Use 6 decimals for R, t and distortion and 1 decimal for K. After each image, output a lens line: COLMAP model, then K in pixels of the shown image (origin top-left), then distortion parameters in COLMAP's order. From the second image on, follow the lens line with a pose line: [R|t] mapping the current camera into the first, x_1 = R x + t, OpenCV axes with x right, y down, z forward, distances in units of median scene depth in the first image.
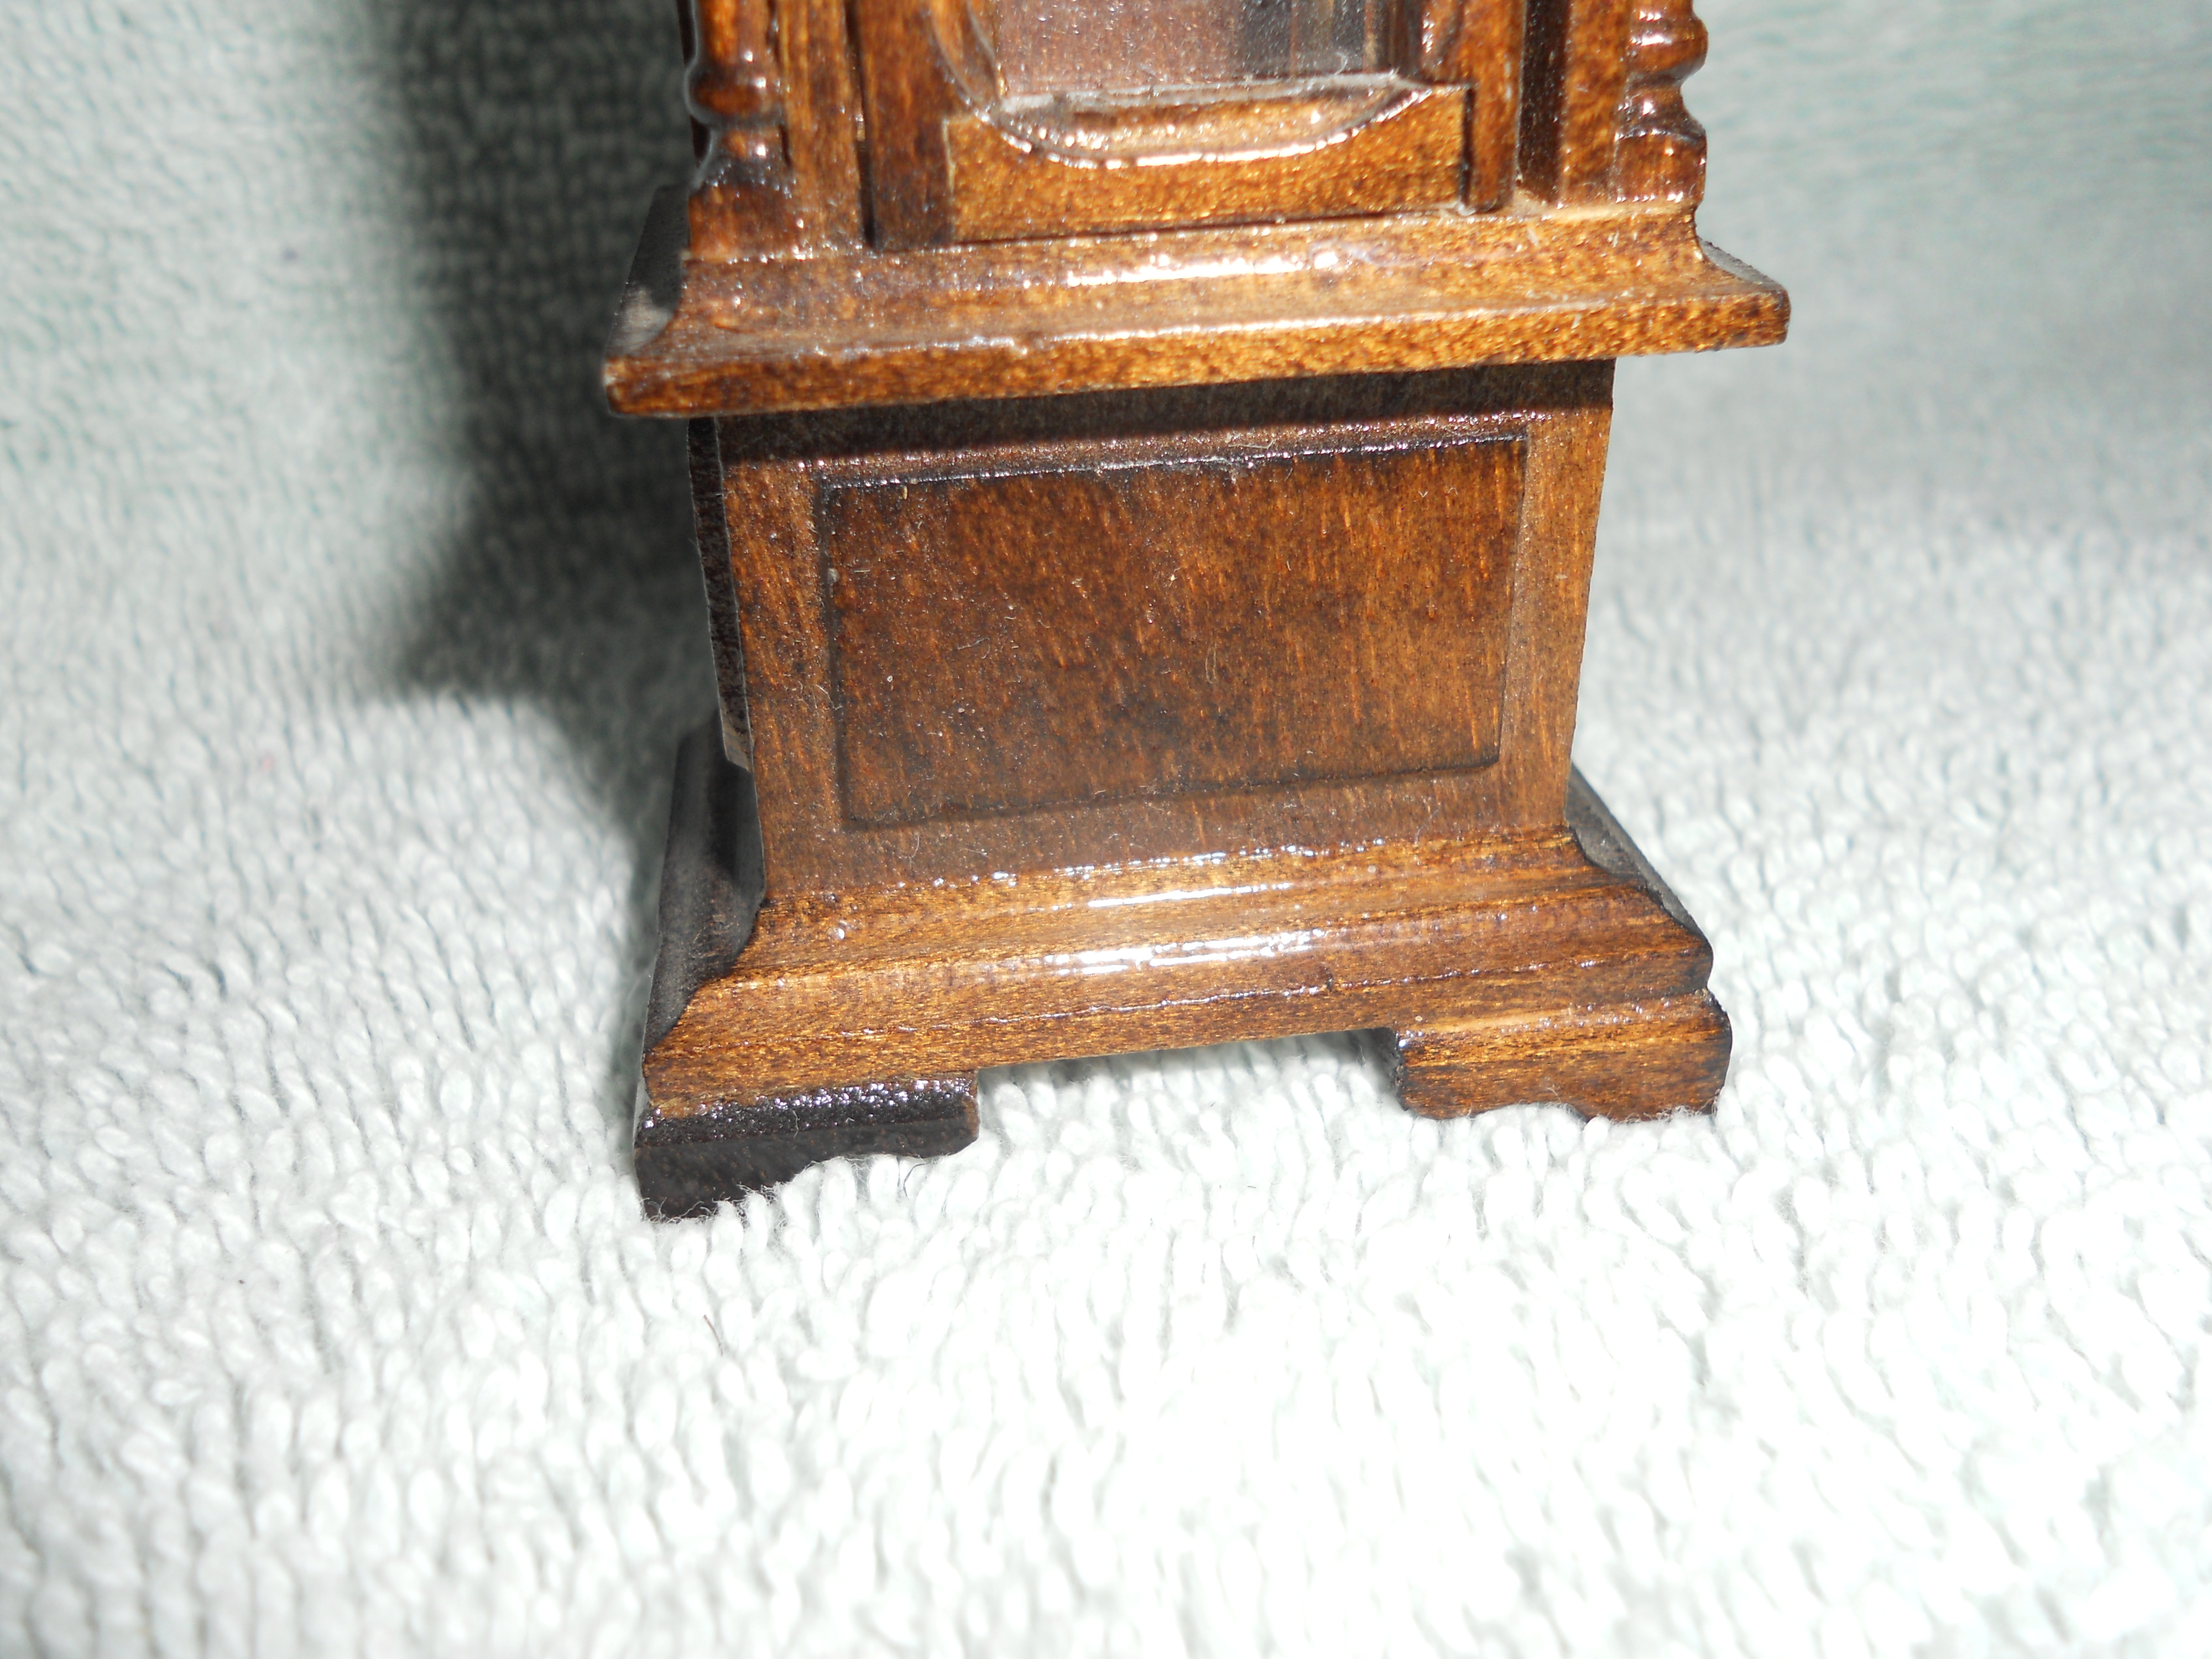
lens RADIAL K [[2056.4, 0, 1145.5], [0, 2056.4, 890.7], [0, 0, 1]] dist [-0.011695, -0.004536]
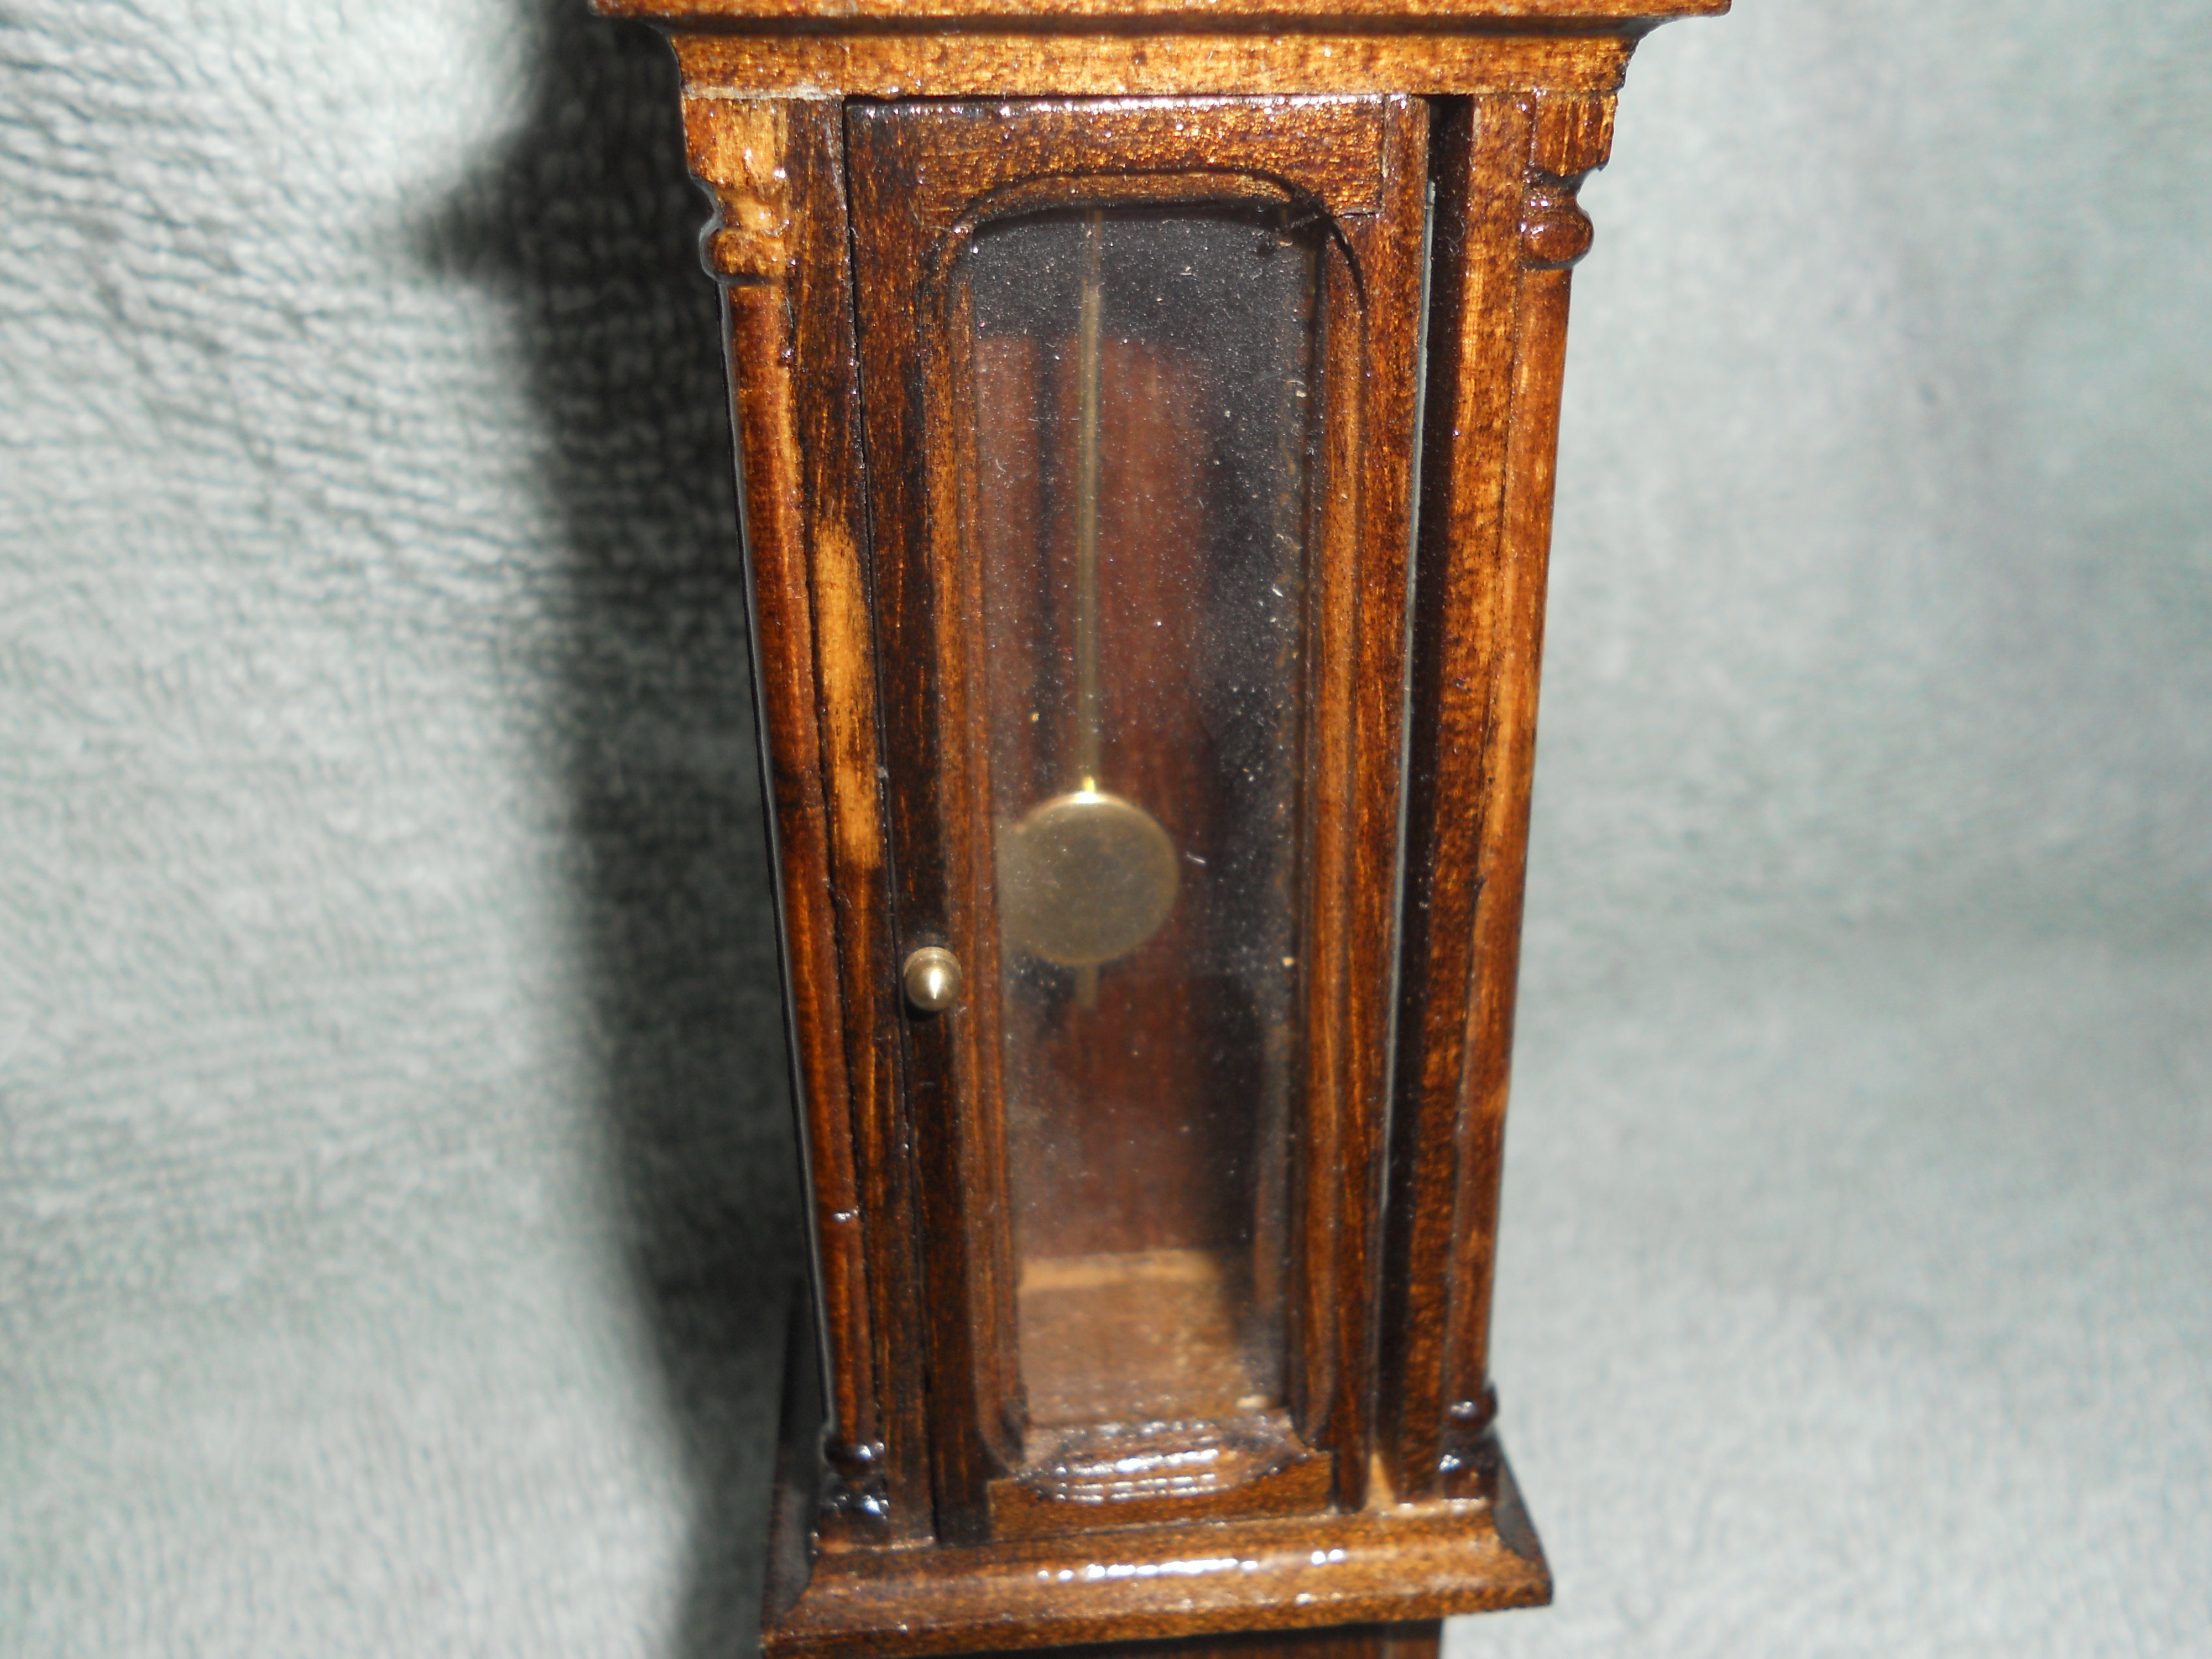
lens RADIAL K [[2104.5, 0, 1106.0], [0, 2104.5, 829.5], [0, 0, 1]] dist [-0.001925, 0.004923]
pose [[0.999308, 0.023785, -0.028596, 0.021946], [-0.027910, 0.987704, -0.153822, -0.595035], [0.024586, 0.154514, 0.987685, -0.599544]]
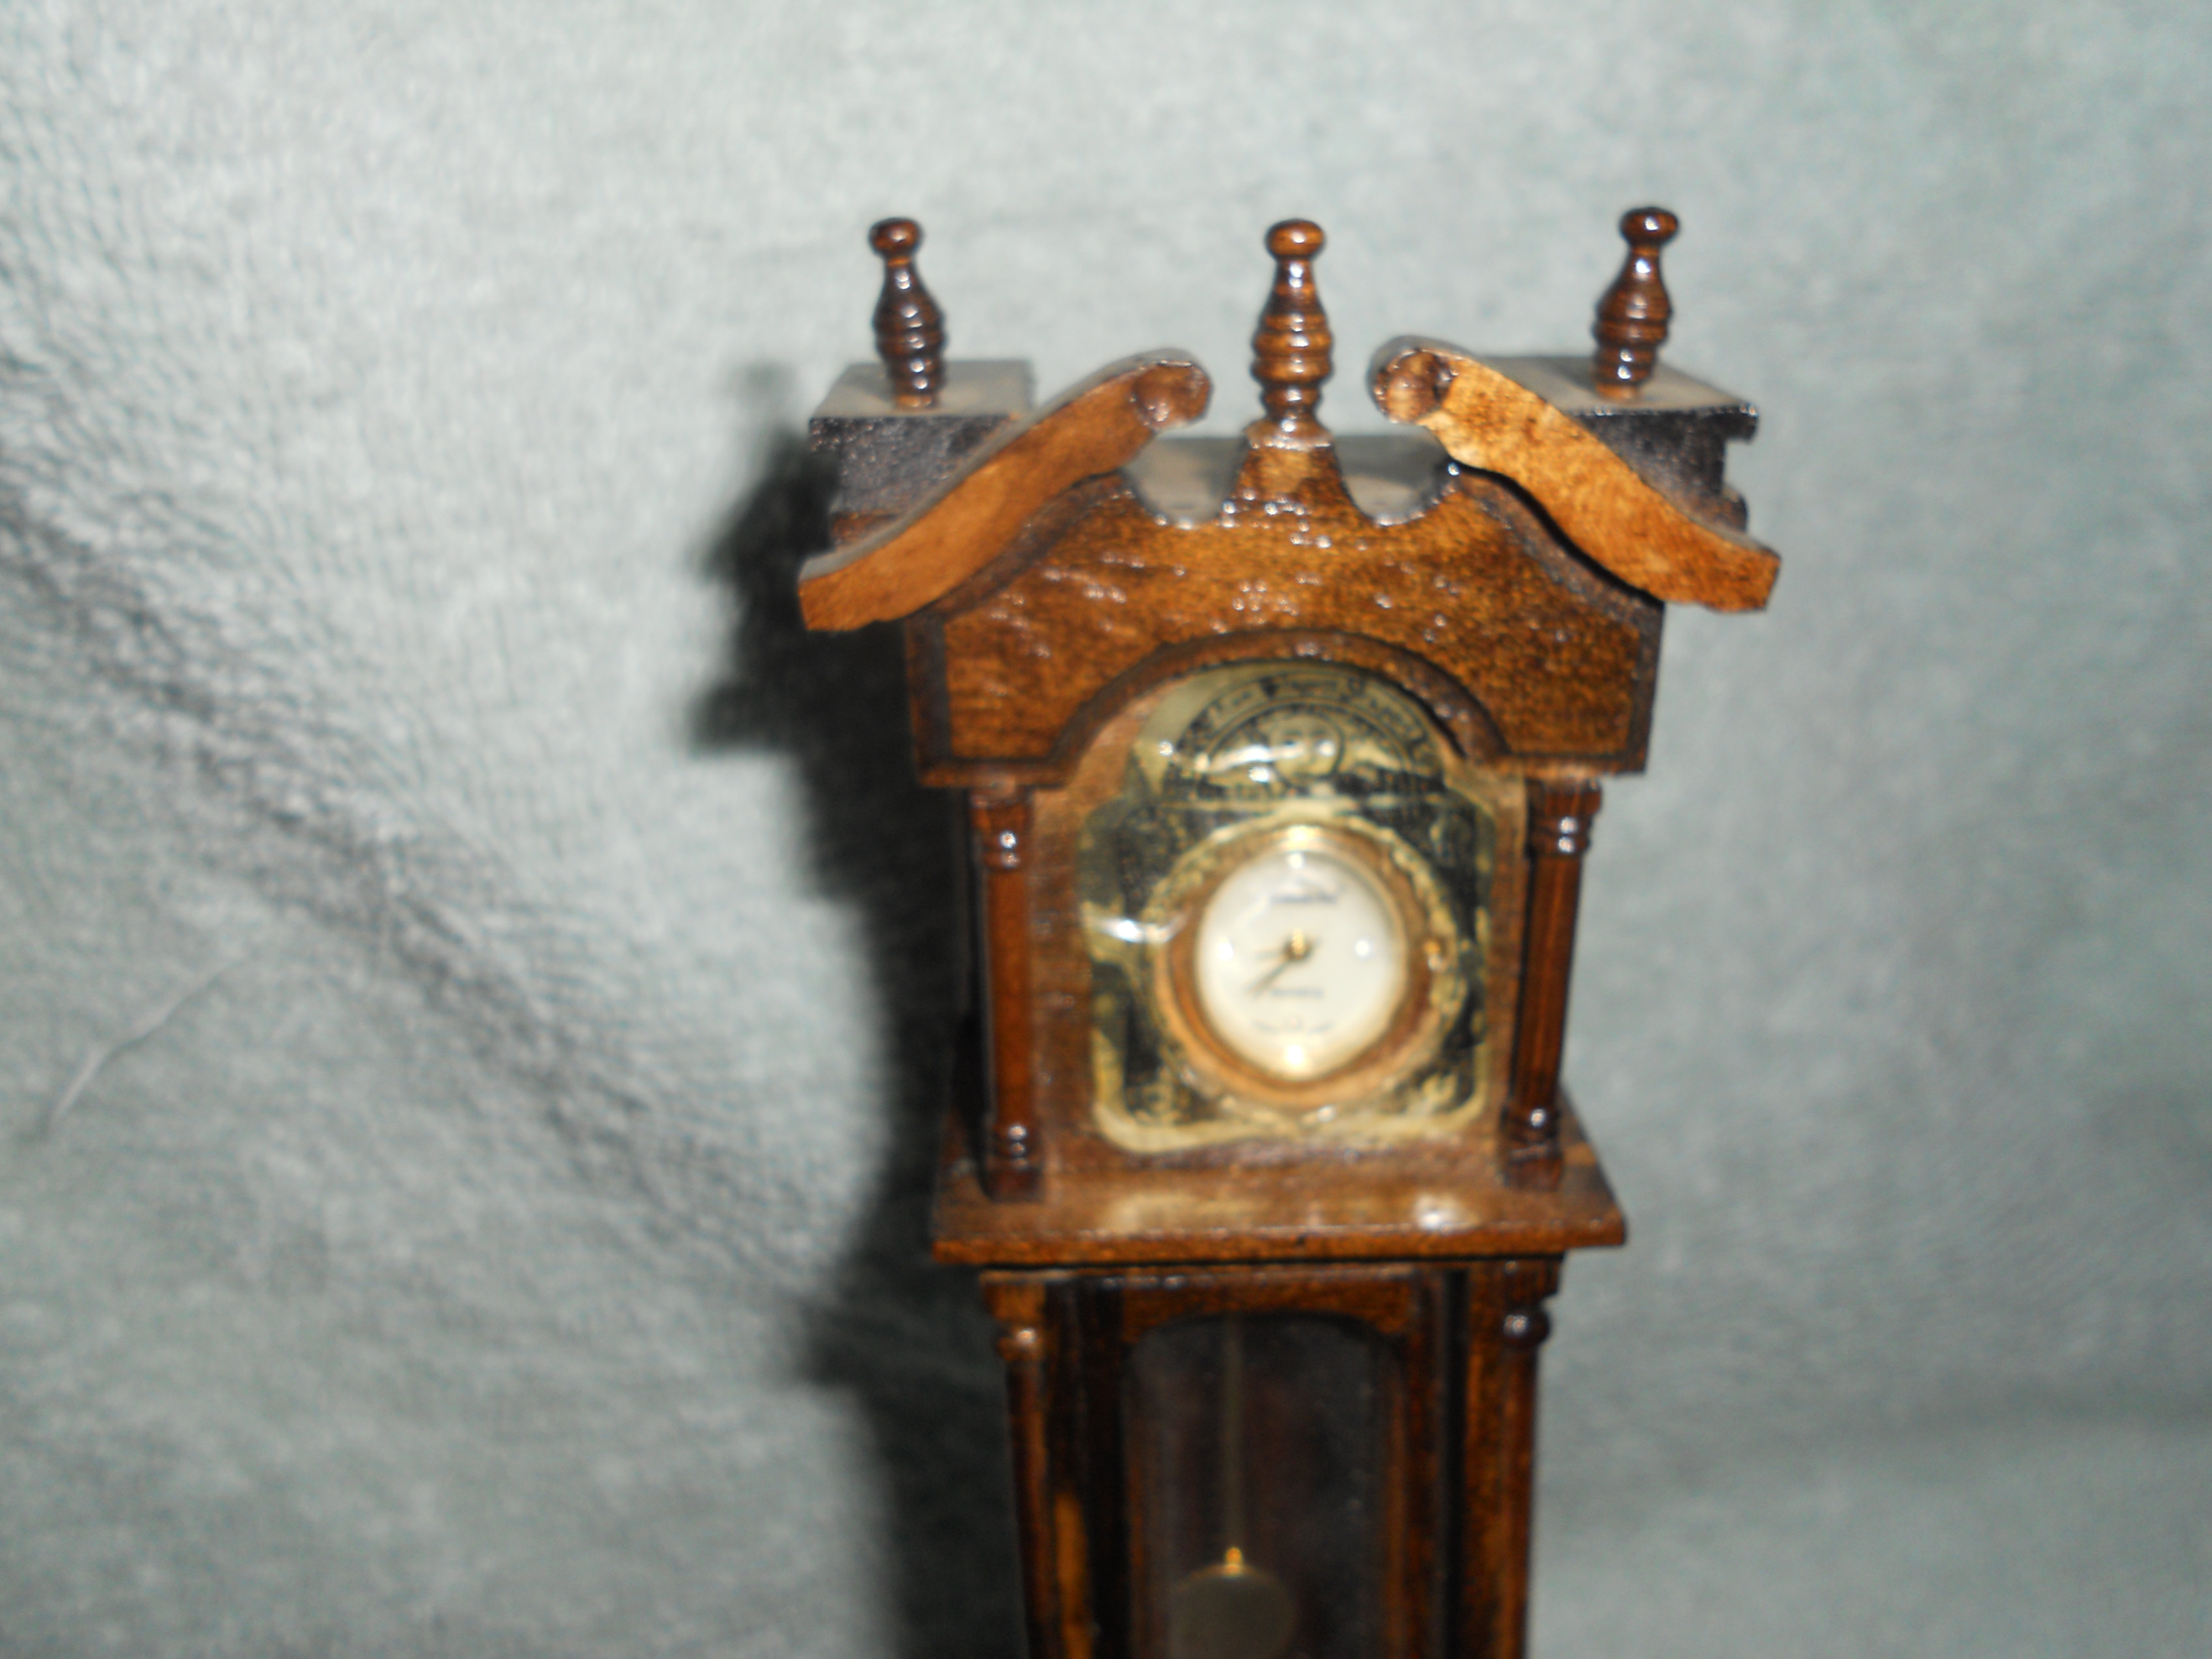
lens RADIAL K [[2104.5, 0, 1106.0], [0, 2104.5, 829.5], [0, 0, 1]] dist [-0.001925, 0.004923]
pose [[0.992137, 0.031478, -0.121132, 0.063990], [-0.055396, 0.978332, -0.199494, -1.043149], [0.112227, 0.204636, 0.972383, -1.245250]]
